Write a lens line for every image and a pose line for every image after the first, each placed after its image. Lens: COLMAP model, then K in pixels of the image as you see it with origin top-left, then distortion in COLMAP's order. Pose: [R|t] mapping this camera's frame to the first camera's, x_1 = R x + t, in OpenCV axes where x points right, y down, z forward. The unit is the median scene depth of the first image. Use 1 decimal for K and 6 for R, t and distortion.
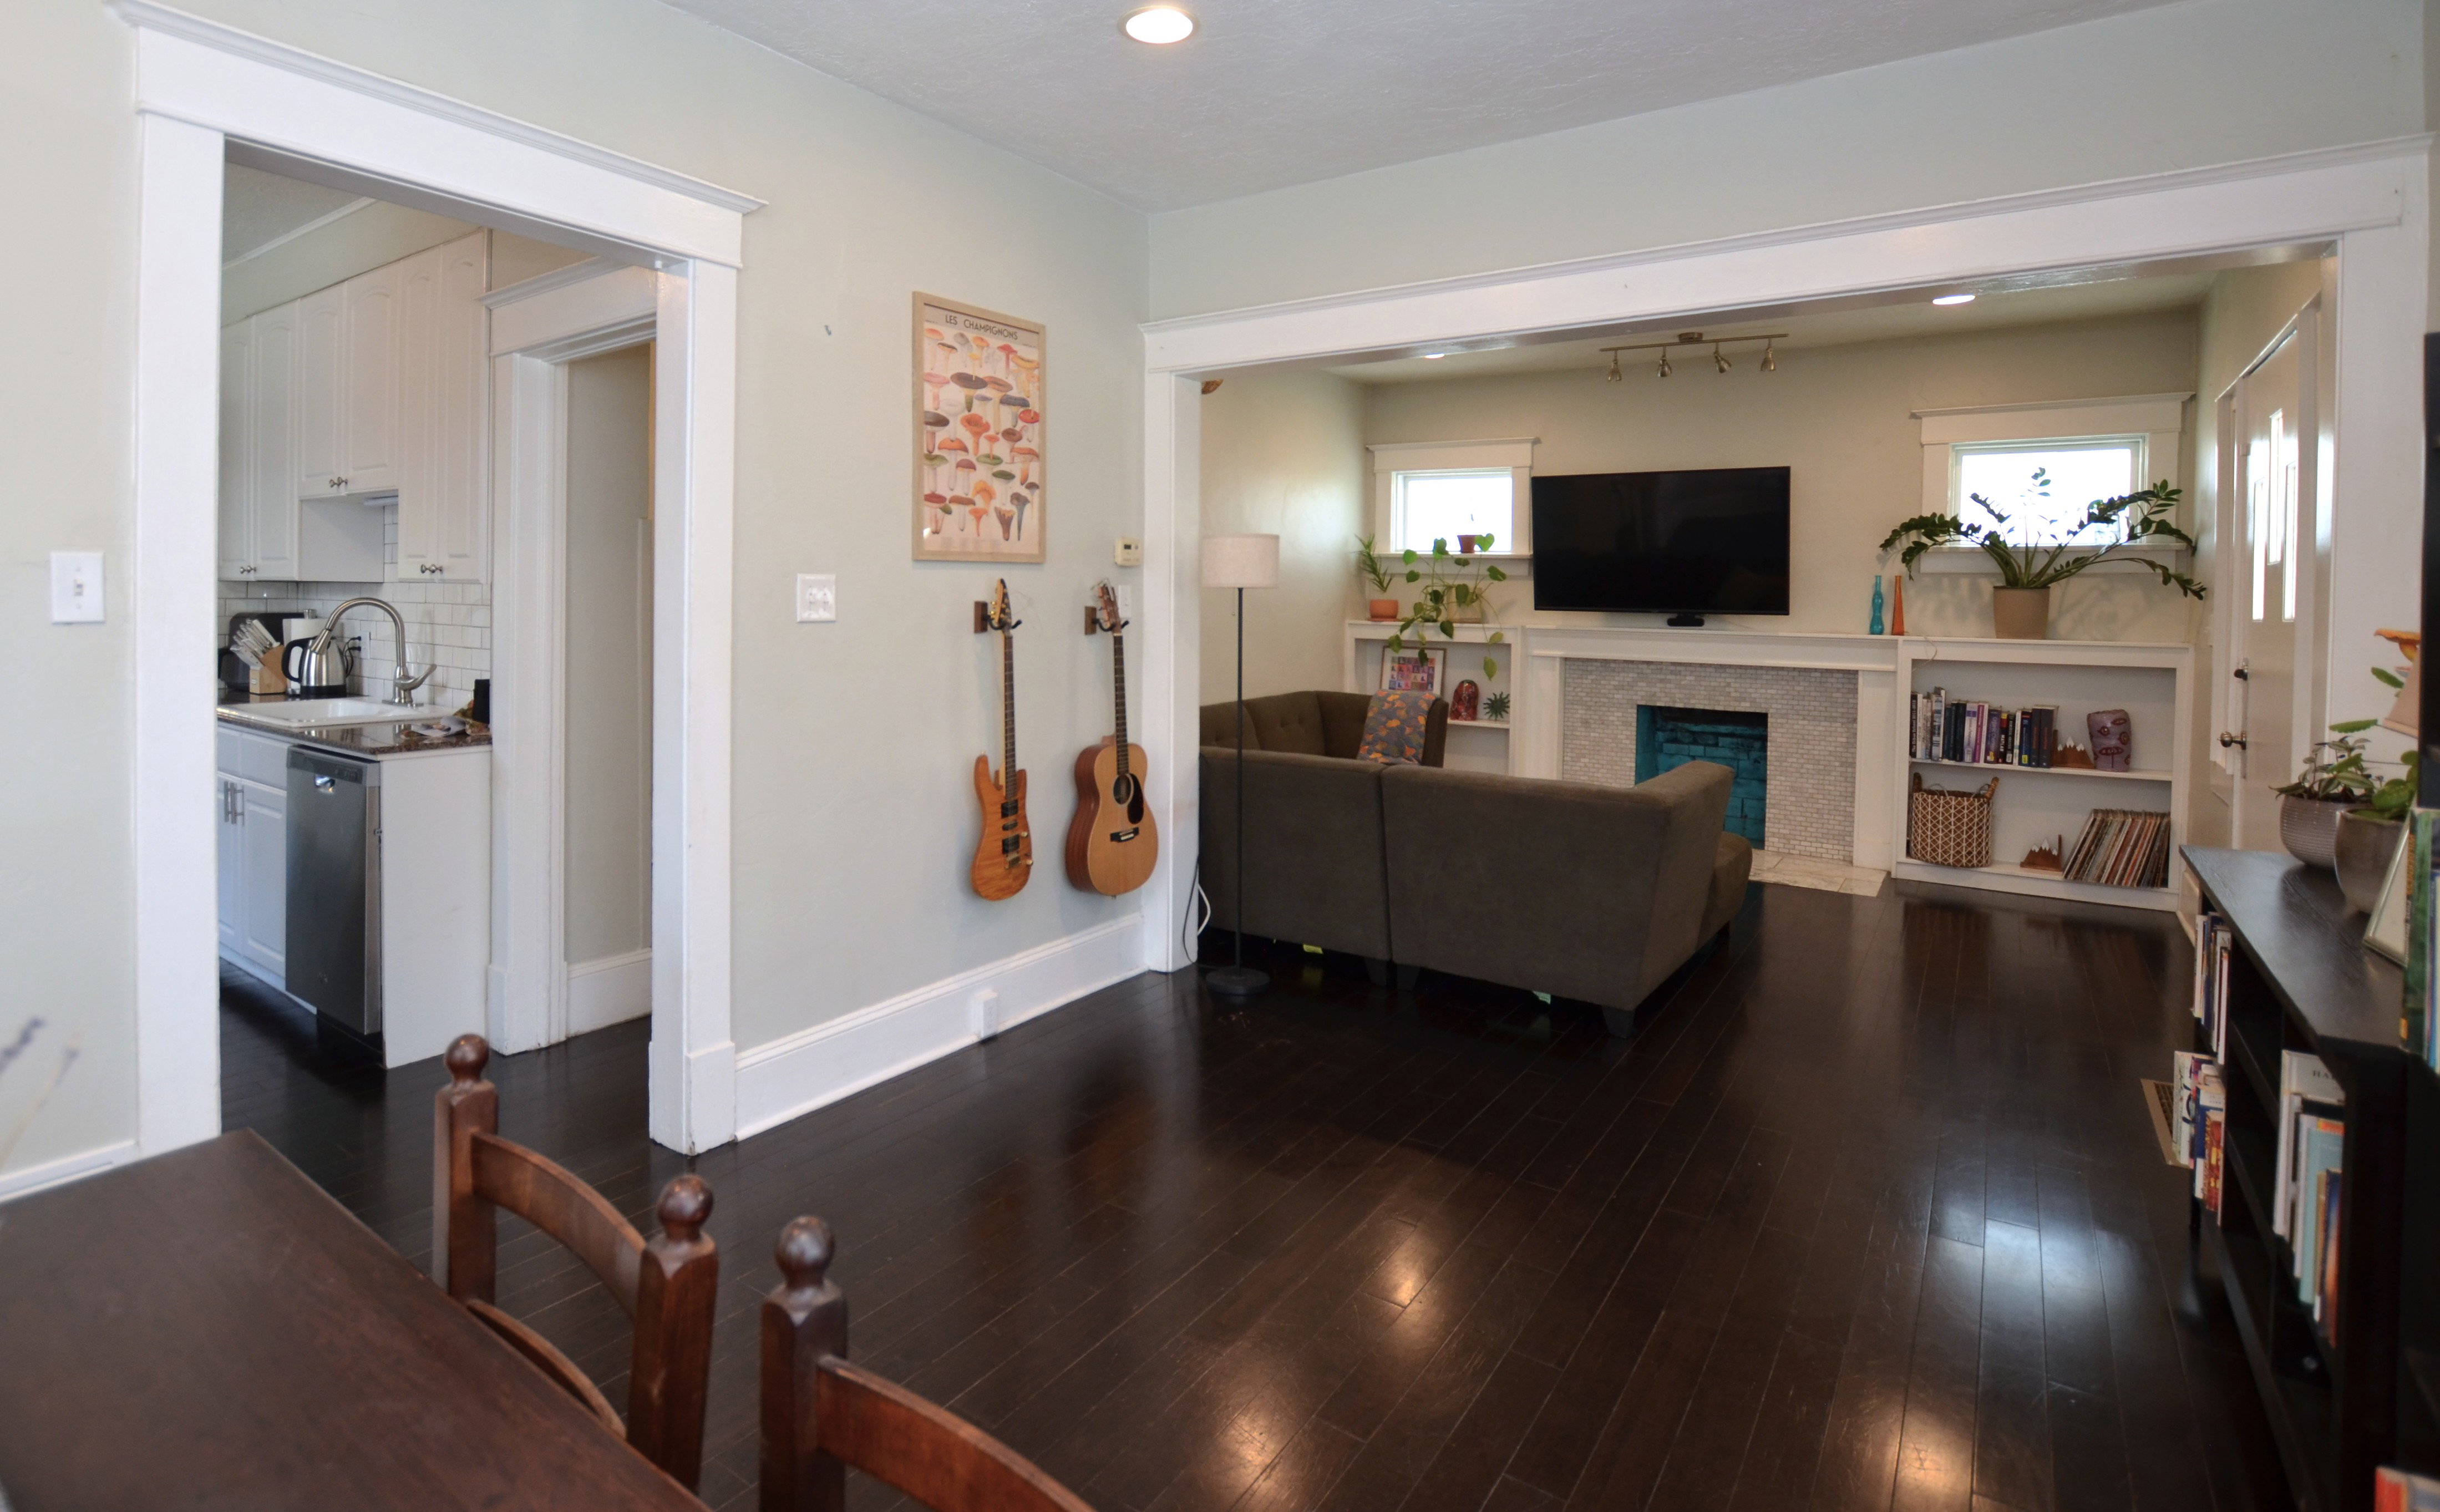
lens RADIAL K [[1195.9, 0, 1145.5], [0, 1195.9, 617.0], [0, 0, 1]] dist [-0.028760, -0.000265]
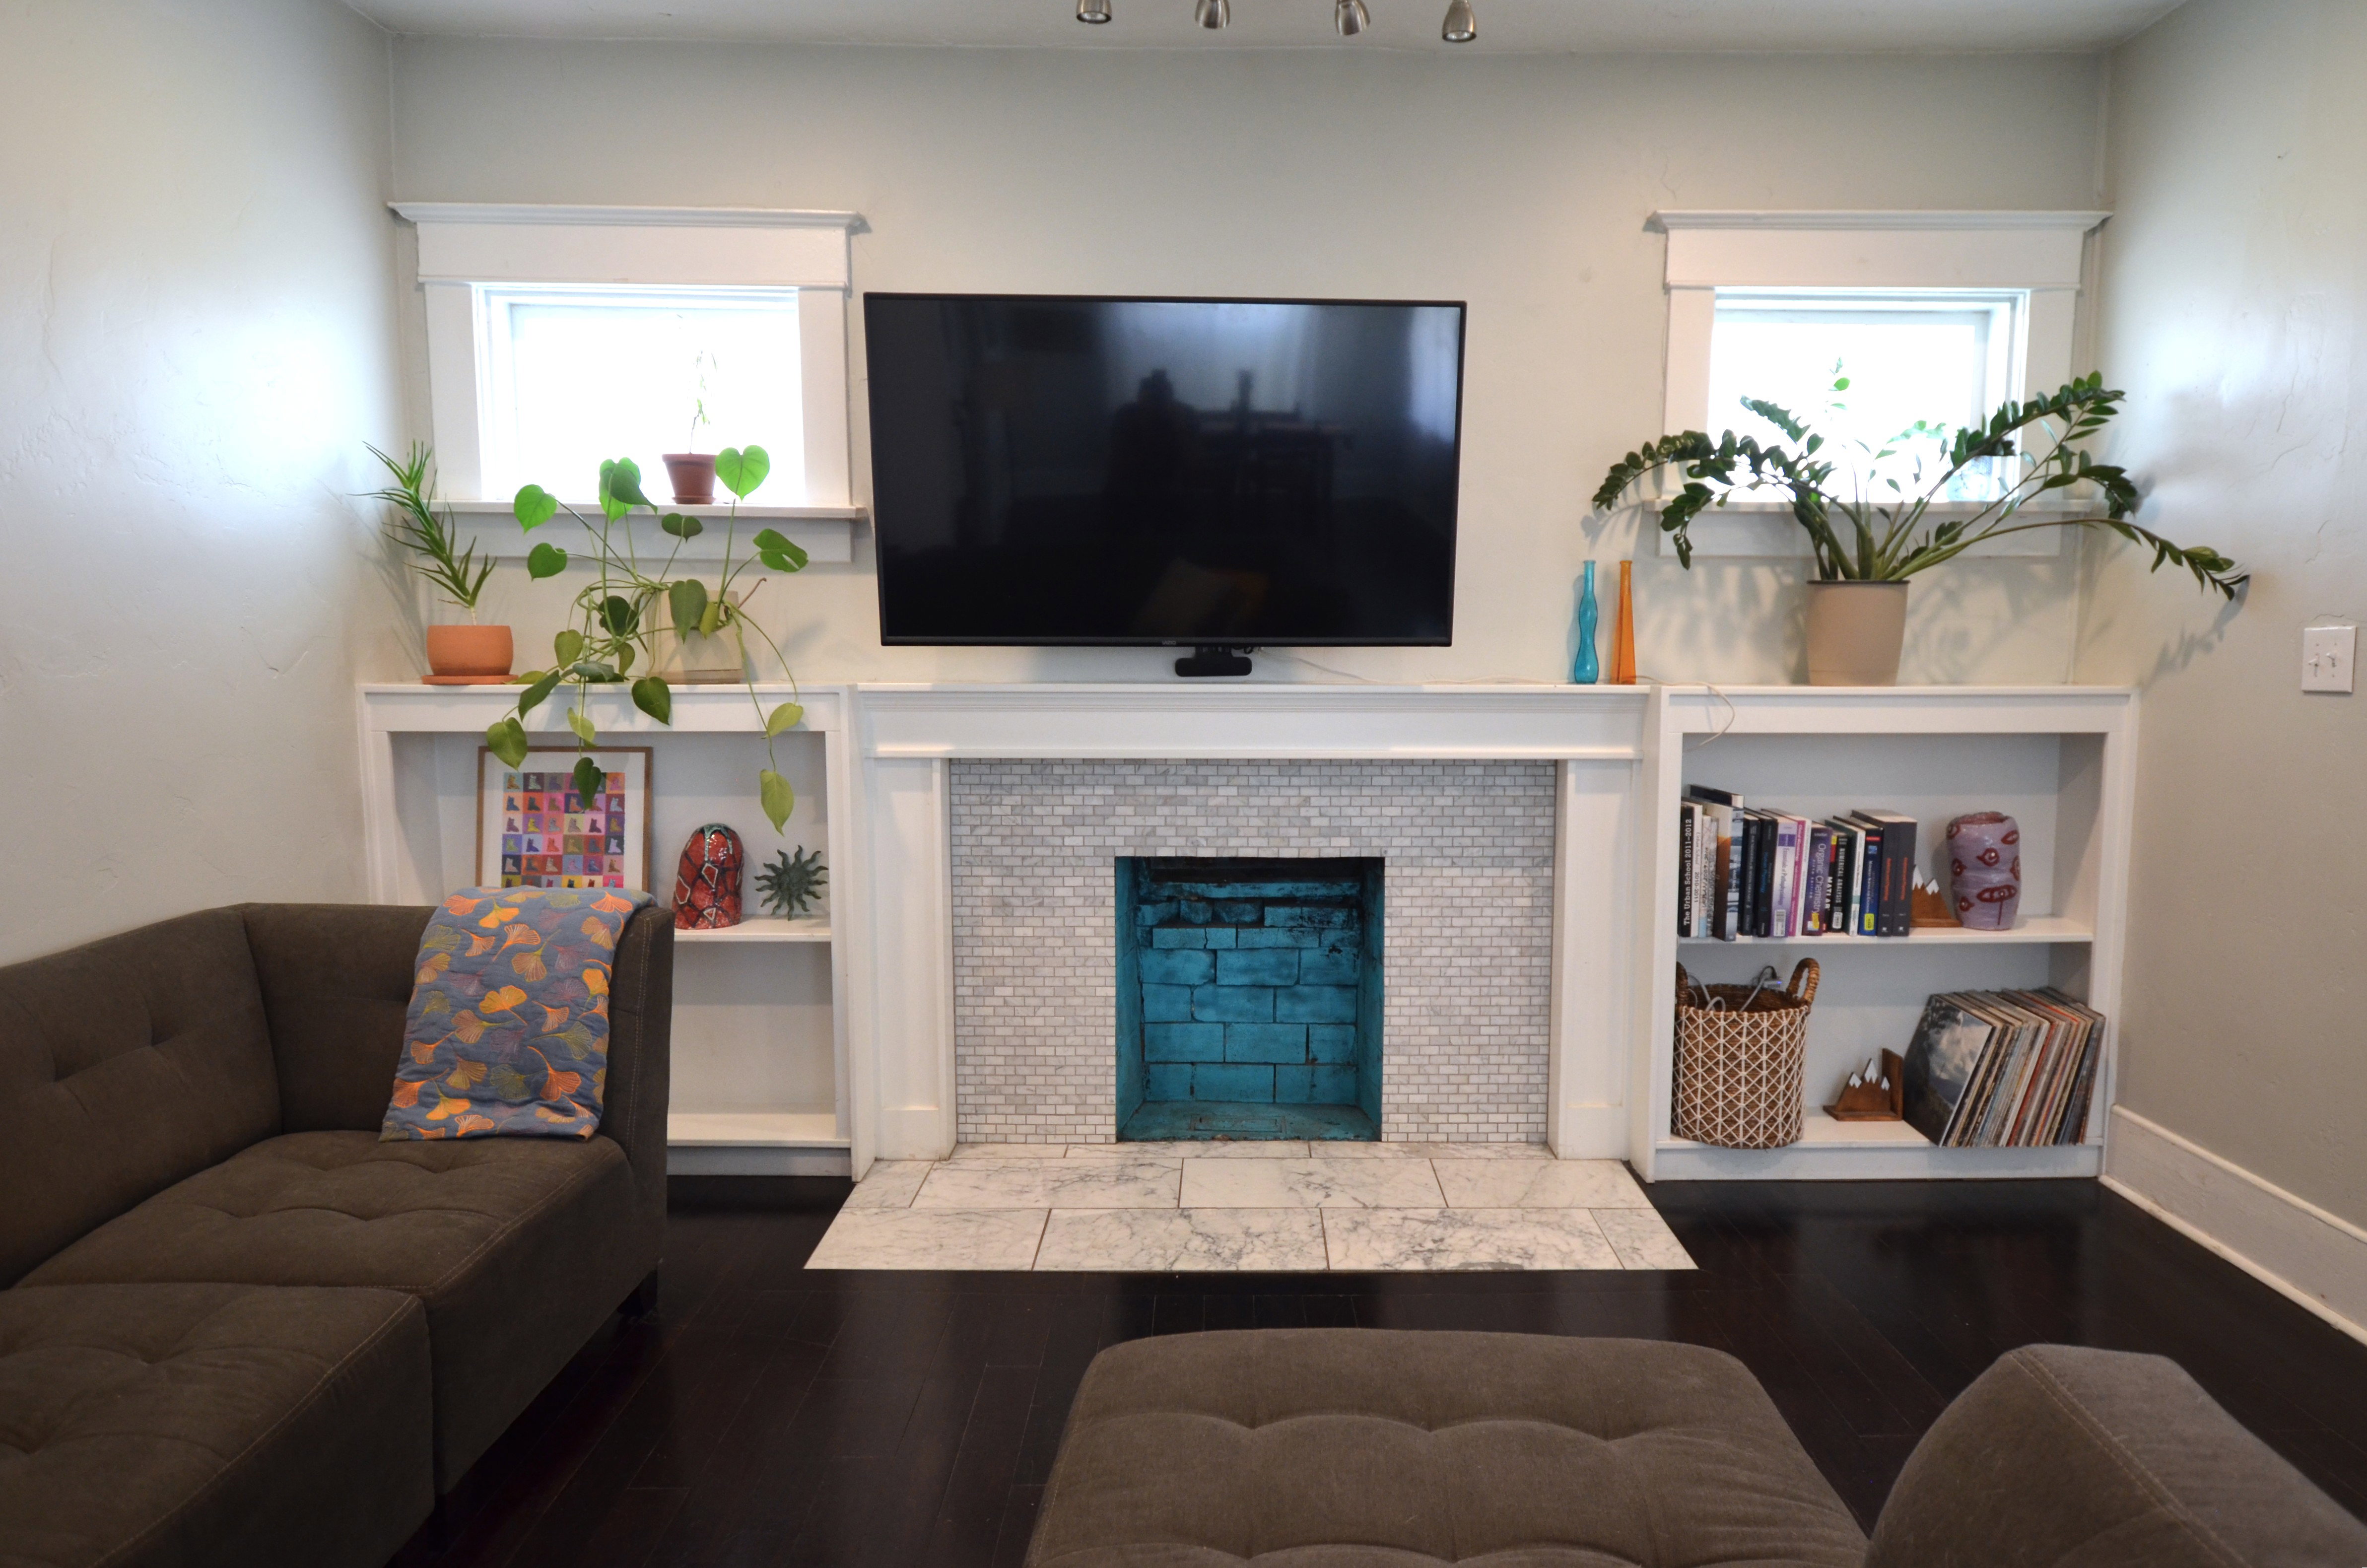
lens RADIAL K [[1425.0, 0, 1231.1], [0, 1425.0, 784.3], [0, 0, 1]] dist [-0.005198, -0.000345]
pose [[0.798527, -0.074470, 0.597335, 0.149267], [0.021804, 0.995245, 0.094930, -0.002597], [-0.601564, -0.062779, 0.796354, 0.619253]]
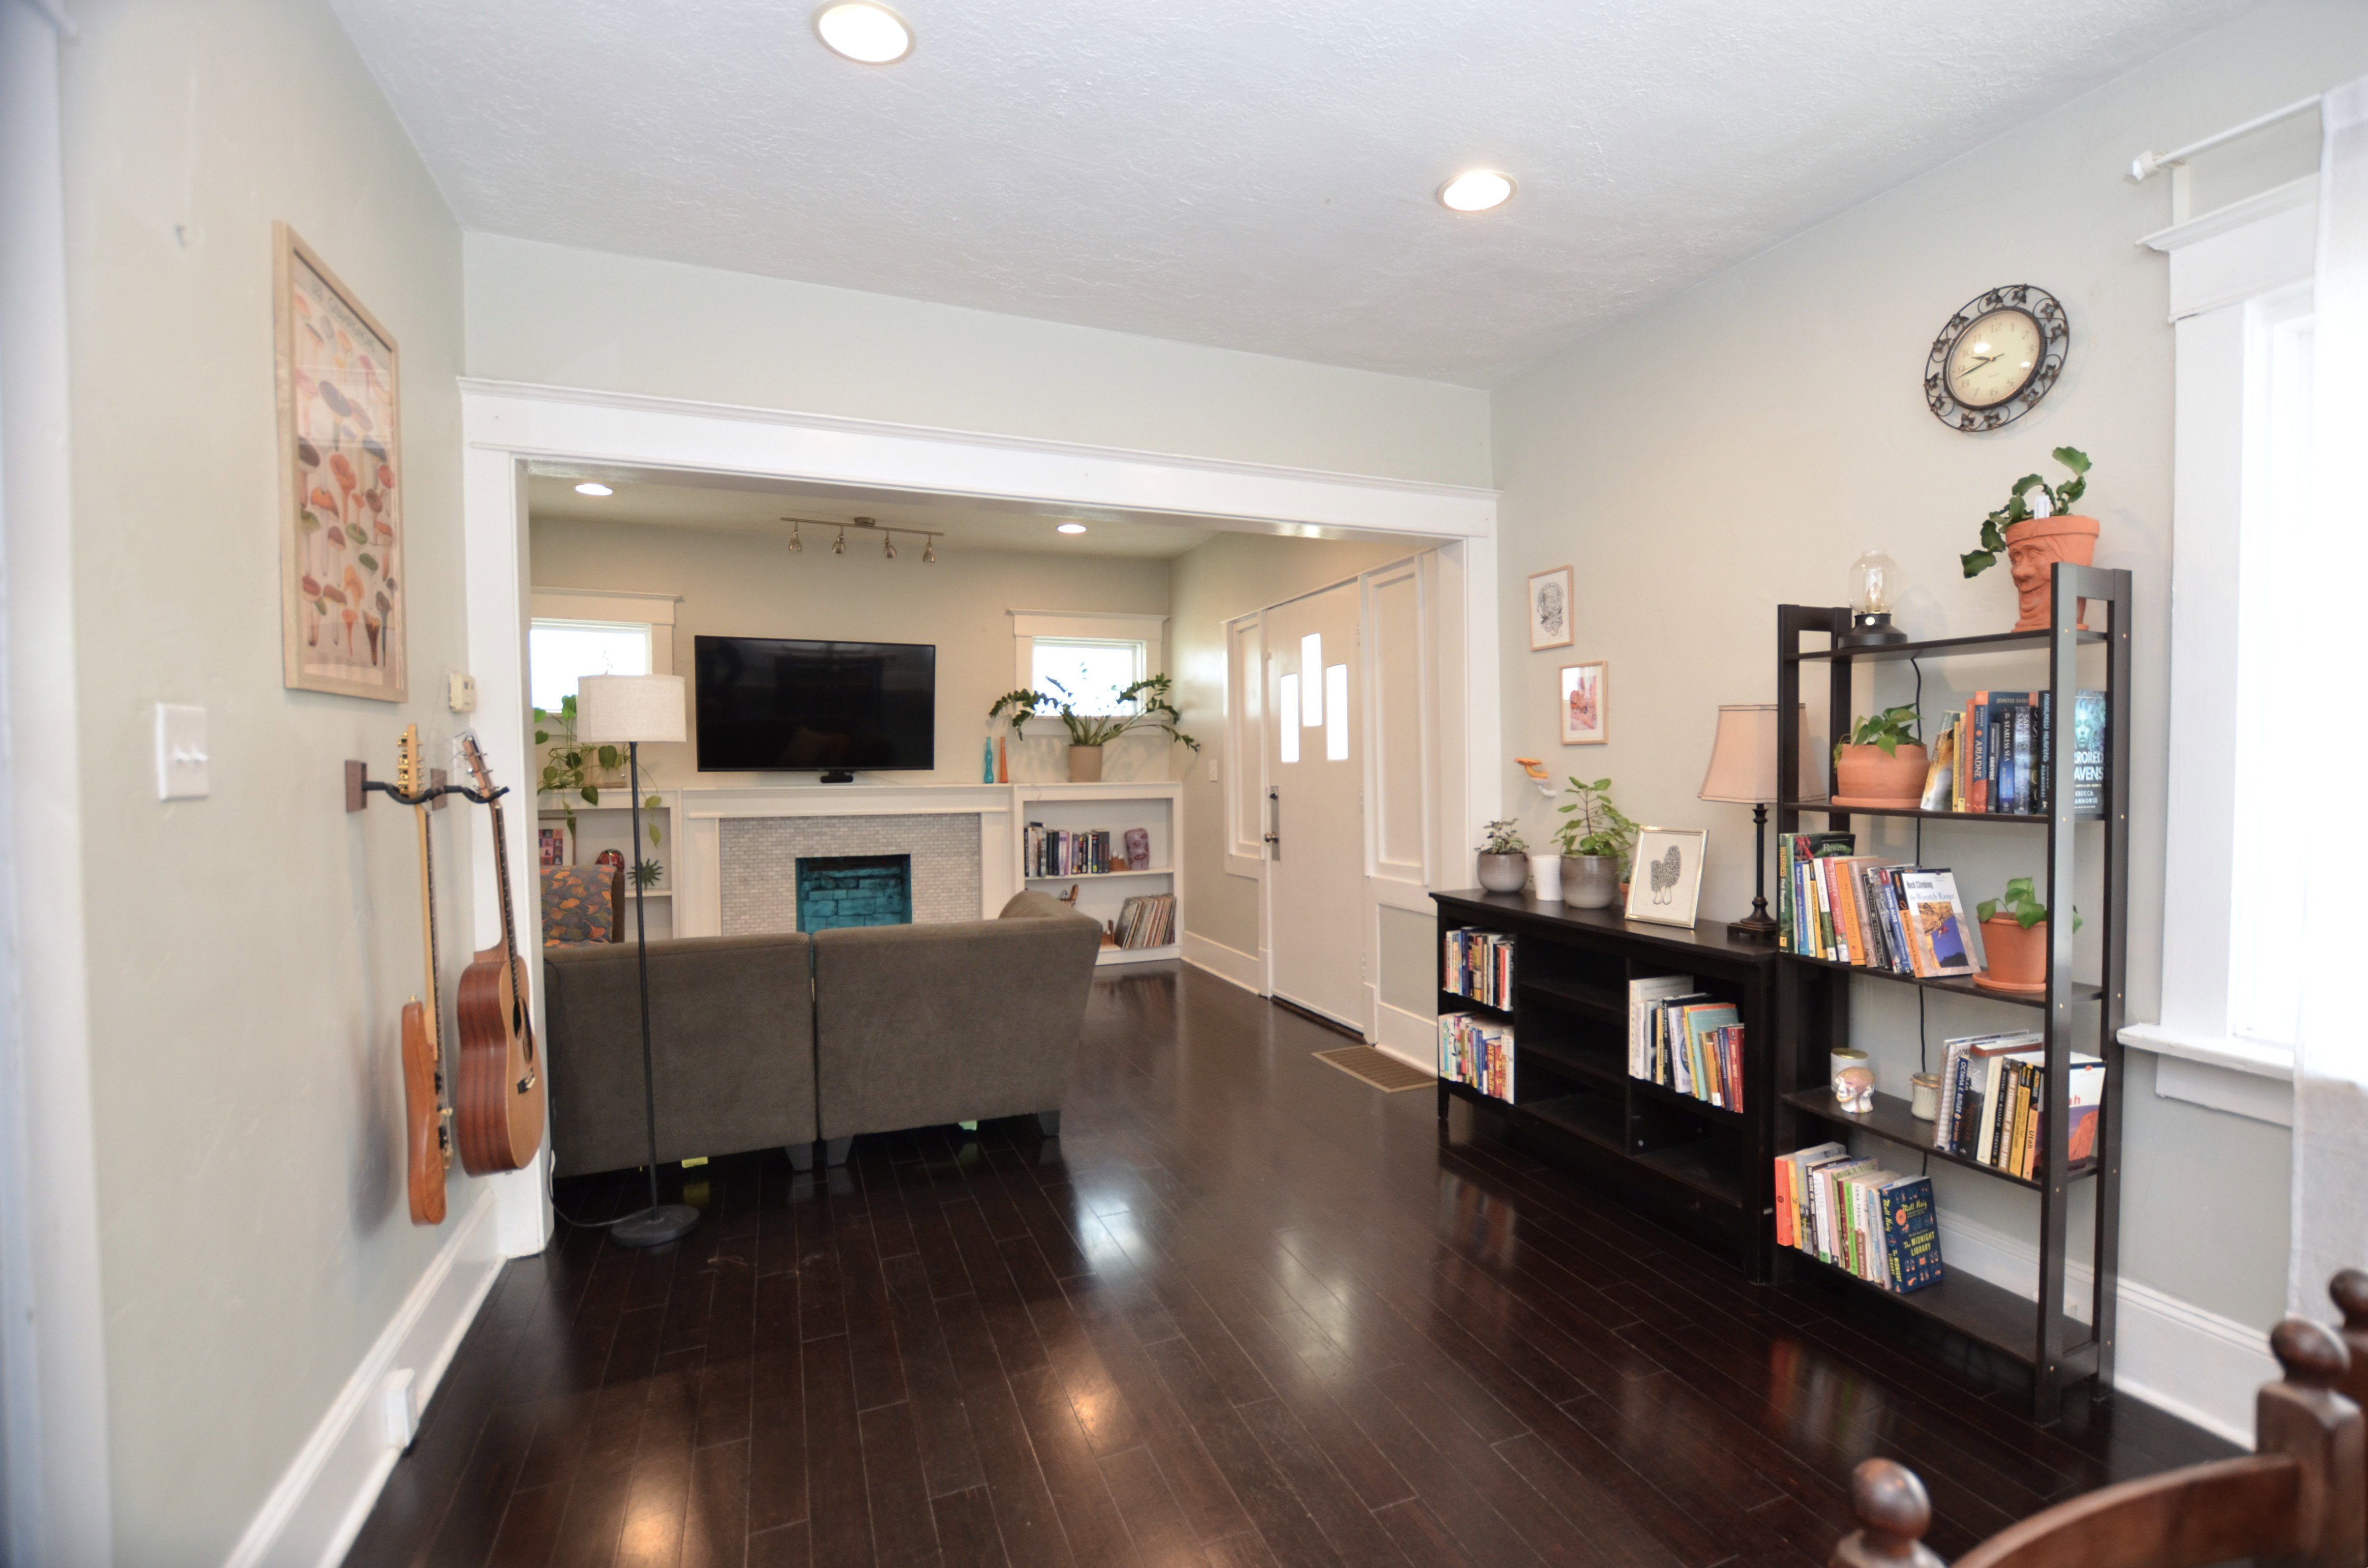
lens RADIAL K [[1061.0, 0, 1249.9], [0, 1061.0, 786.9], [0, 0, 1]] dist [-0.044398, 0.009227]
pose [[0.494492, -0.034800, 0.868485, -0.225271], [0.031151, 0.999266, 0.022304, 0.002112], [-0.868624, 0.016025, 0.495213, 0.198873]]
